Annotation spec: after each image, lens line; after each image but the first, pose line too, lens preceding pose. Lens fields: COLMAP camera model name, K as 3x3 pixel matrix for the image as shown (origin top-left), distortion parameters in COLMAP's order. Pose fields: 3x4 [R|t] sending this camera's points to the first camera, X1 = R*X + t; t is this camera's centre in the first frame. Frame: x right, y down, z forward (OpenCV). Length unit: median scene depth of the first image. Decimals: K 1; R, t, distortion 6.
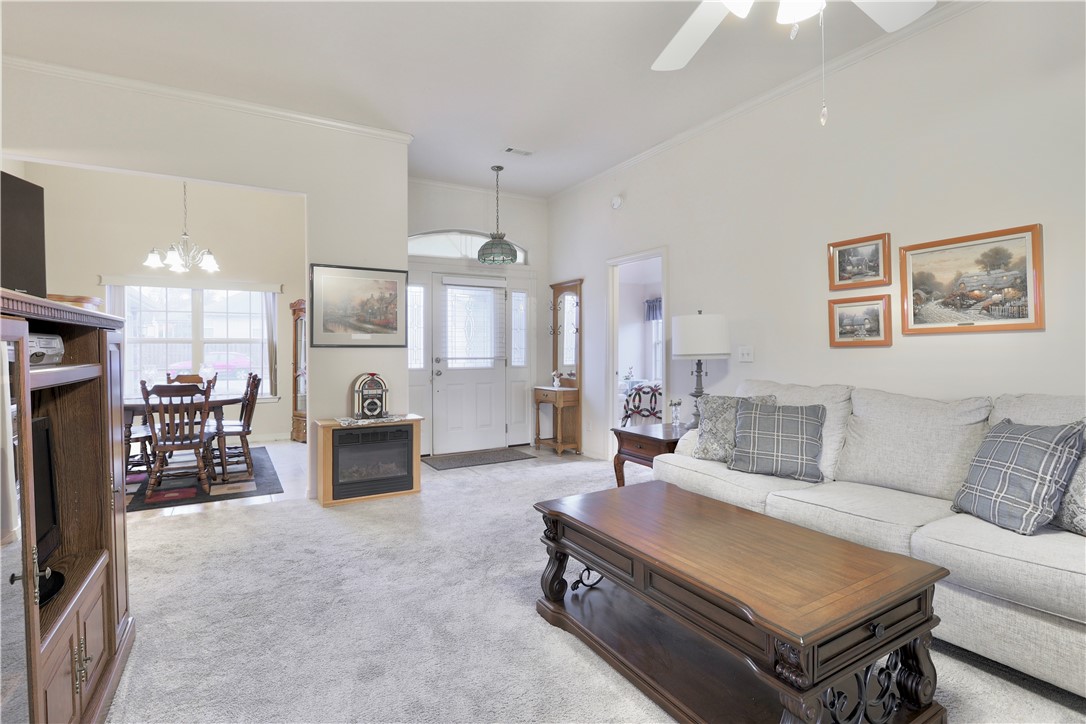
lens RADIAL K [[512.4, 0, 532.1], [0, 512.4, 356.0], [0, 0, 1]] dist [-0.003397, -0.000307]
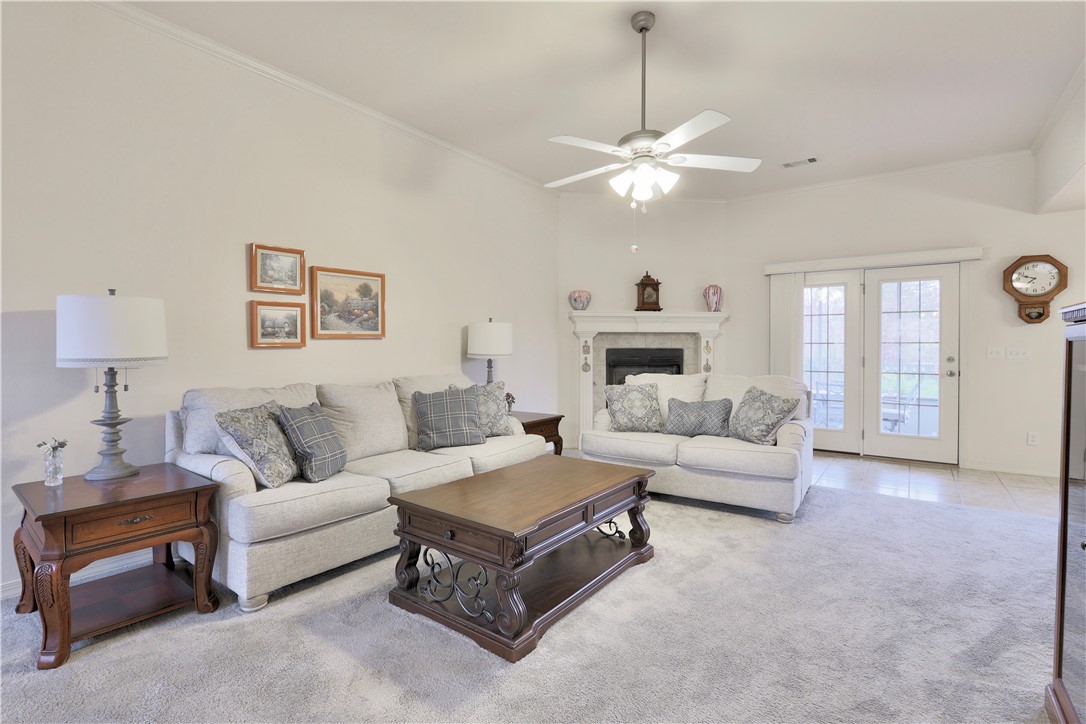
lens RADIAL K [[512.4, 0, 533.8], [0, 512.4, 353.5], [0, 0, 1]] dist [-0.003397, -0.000307]
pose [[-0.369913, -0.005297, 0.929051, -0.464317], [0.012320, 0.999868, 0.010607, -0.009404], [-0.928985, 0.015370, -0.369799, 0.752162]]
